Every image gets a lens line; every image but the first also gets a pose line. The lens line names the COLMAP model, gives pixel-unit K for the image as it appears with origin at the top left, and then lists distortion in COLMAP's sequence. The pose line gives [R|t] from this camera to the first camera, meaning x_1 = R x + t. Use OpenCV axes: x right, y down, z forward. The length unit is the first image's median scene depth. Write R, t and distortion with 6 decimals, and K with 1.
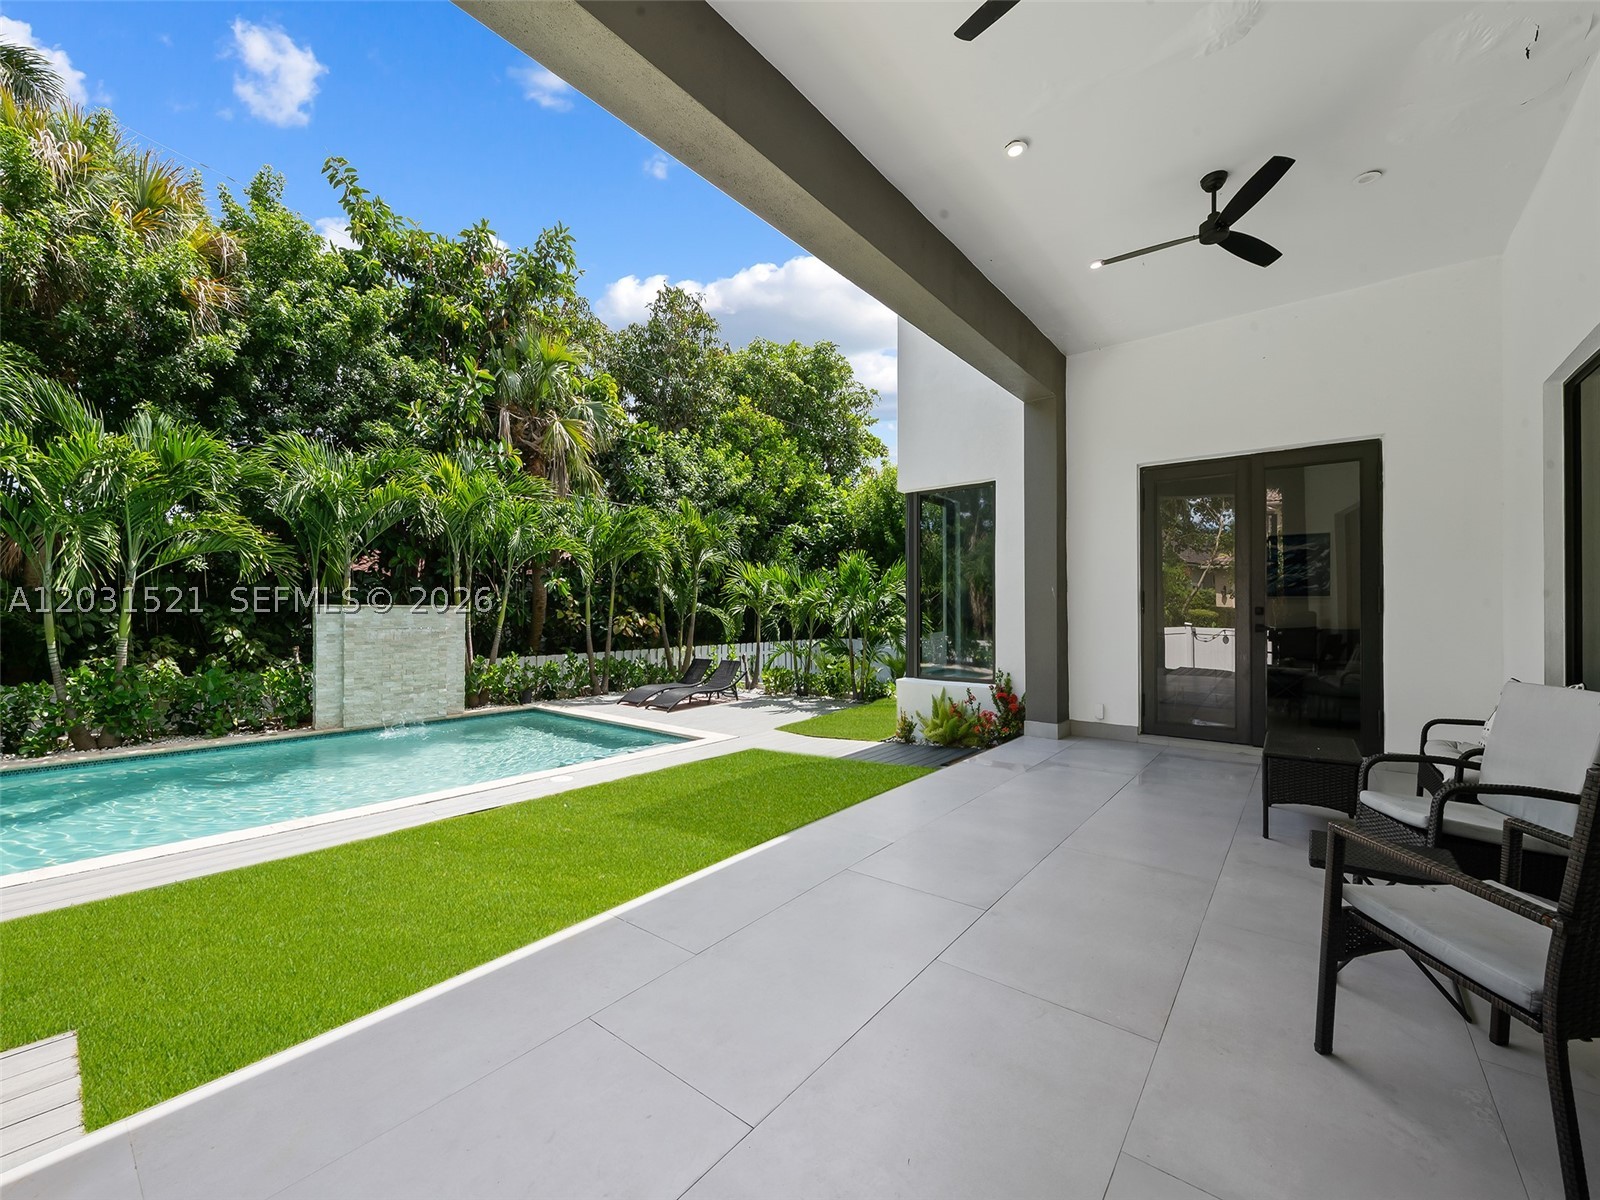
lens RADIAL K [[634.7, 0, 791.5], [0, 634.7, 617.0], [0, 0, 1]] dist [-0.000654, -0.000751]
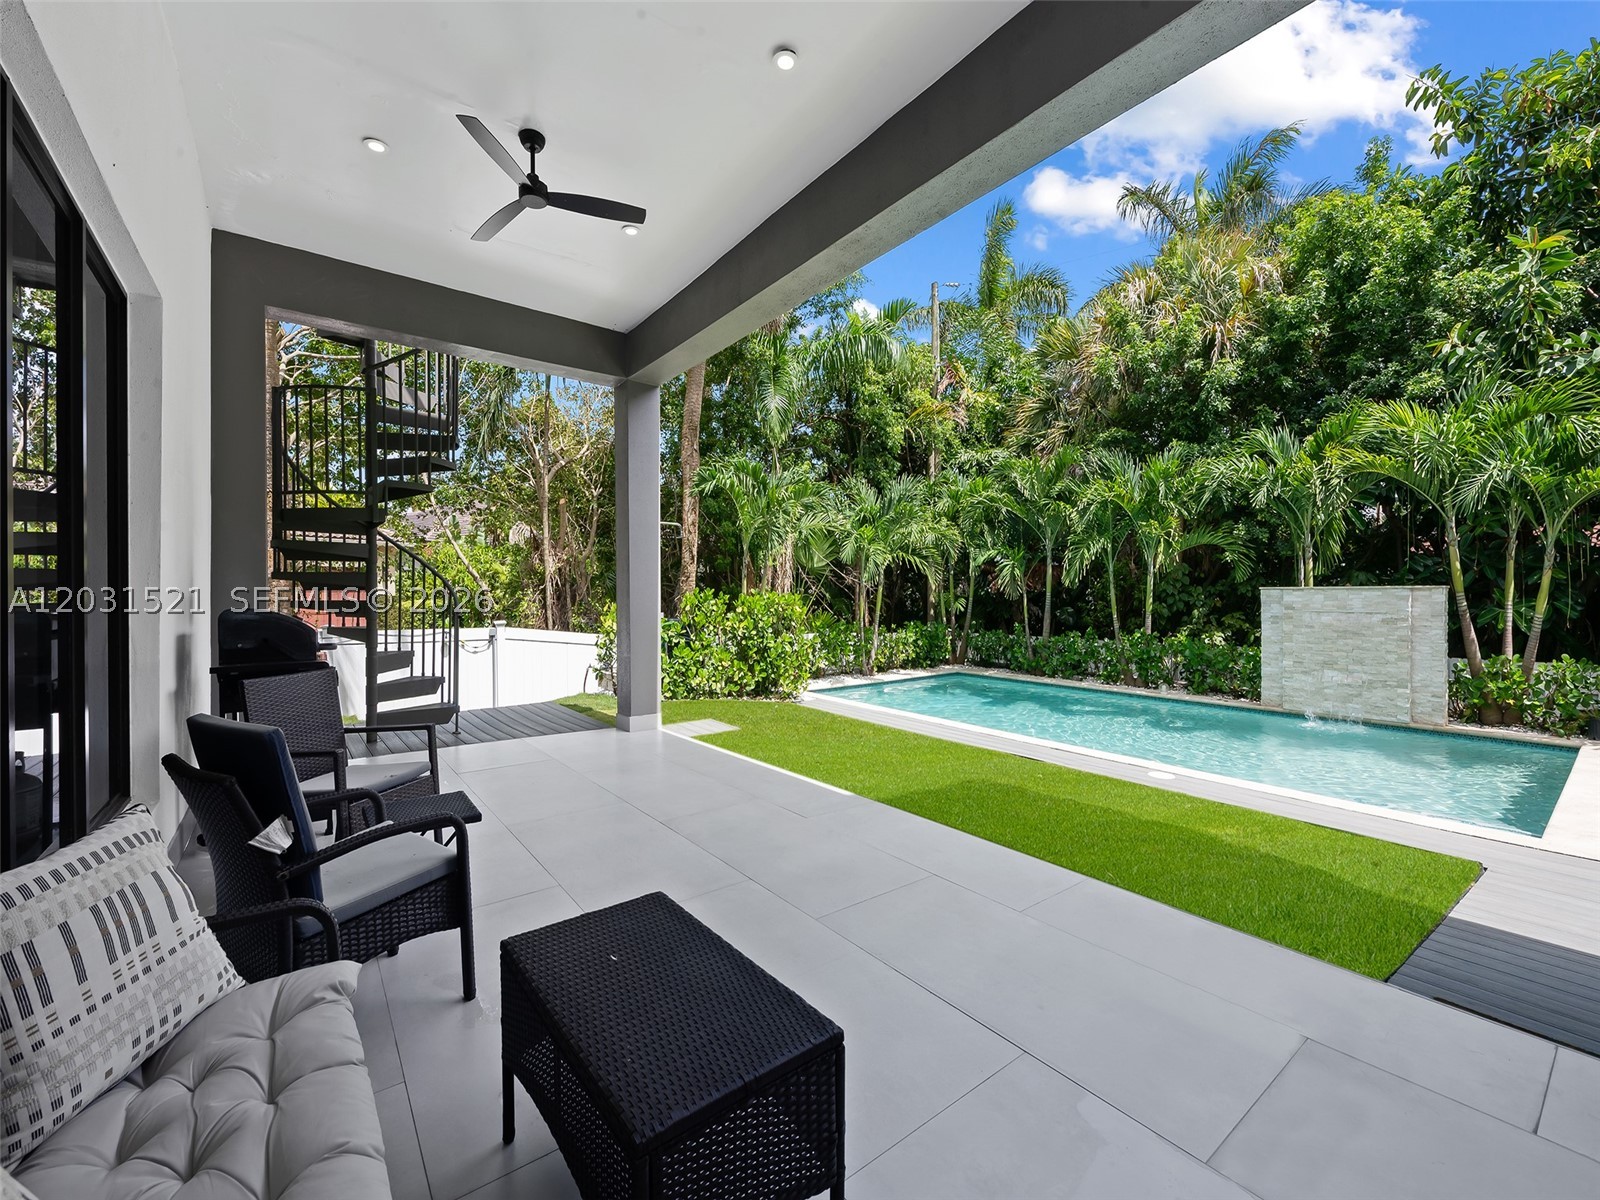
lens RADIAL K [[675.7, 0, 790.9], [0, 675.7, 596.4], [0, 0, 1]] dist [-0.000474, -0.000679]
pose [[-0.228737, 0.001593, -0.973487, 0.448255], [-0.003928, 0.999989, 0.002559, -0.004102], [0.973480, 0.004410, -0.228728, 0.406667]]
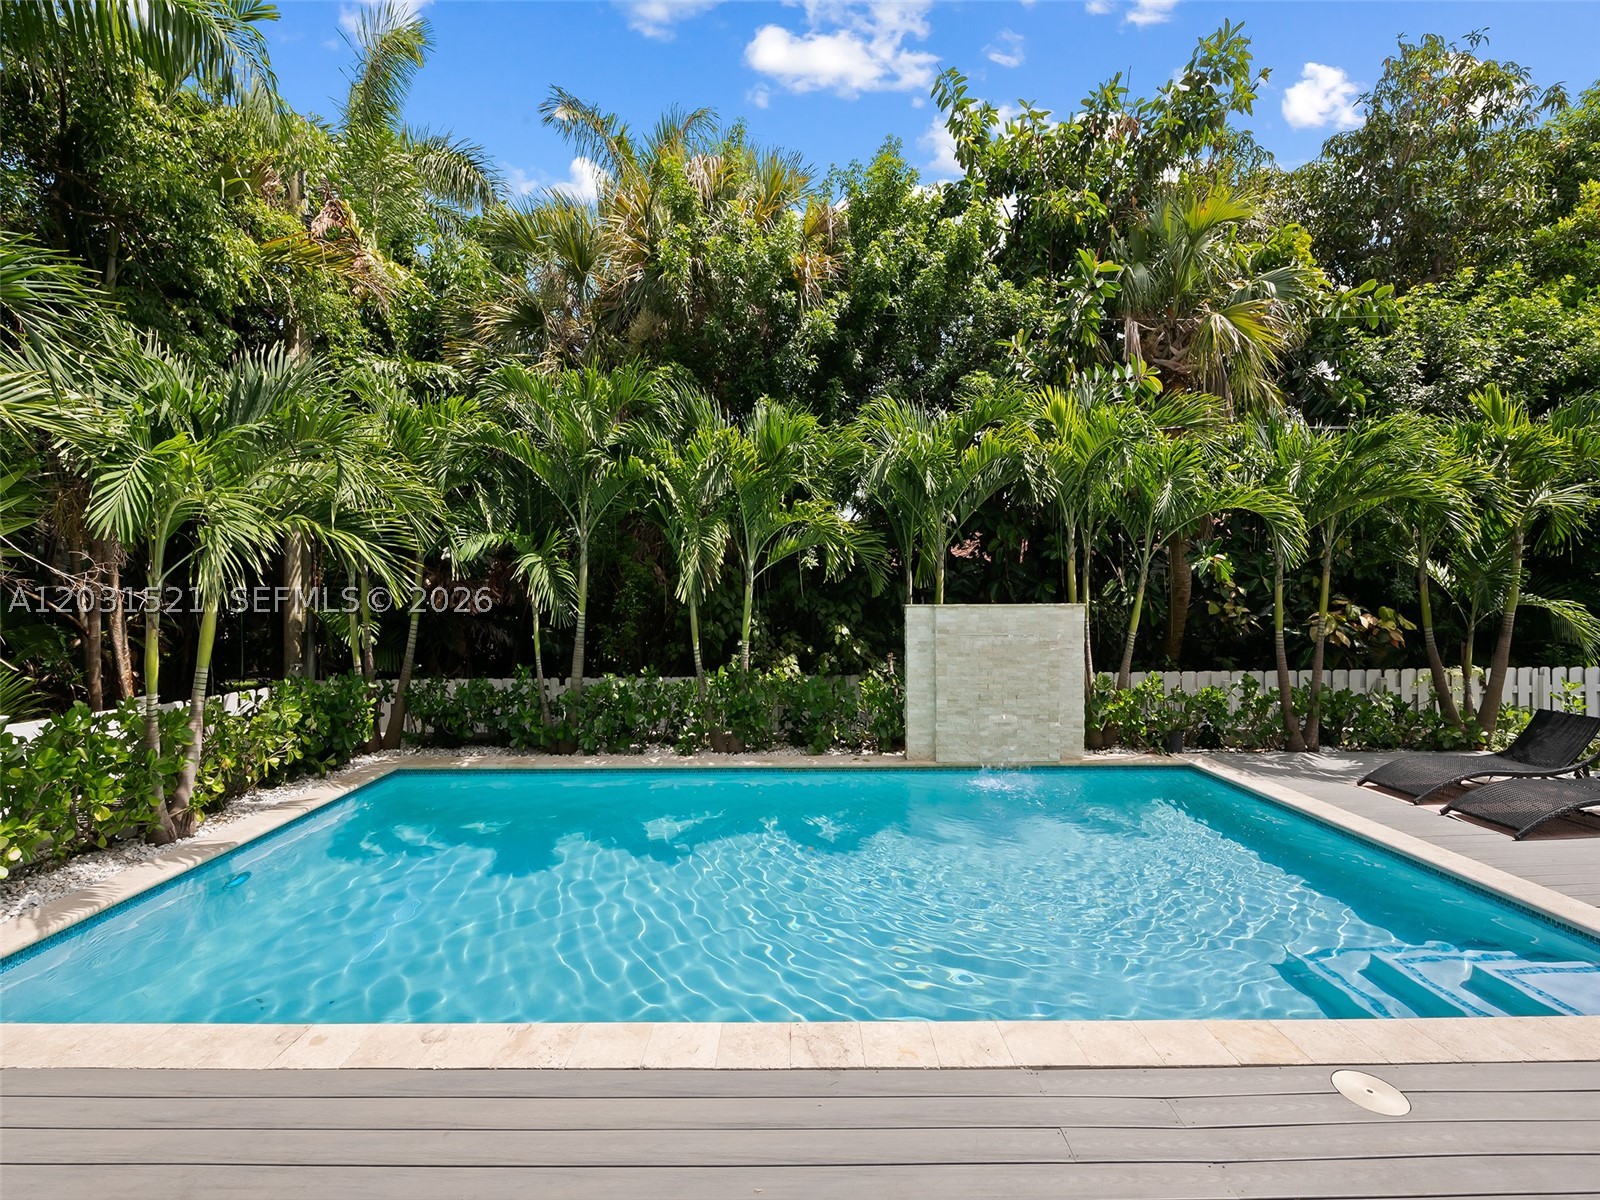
lens RADIAL K [[675.7, 0, 798.0], [0, 675.7, 593.5], [0, 0, 1]] dist [-0.000474, -0.000679]
pose [[0.660843, -0.006114, -0.750499, -0.163407], [0.003221, 0.999981, -0.005311, -0.024214], [0.750517, 0.001092, 0.660850, 0.273349]]
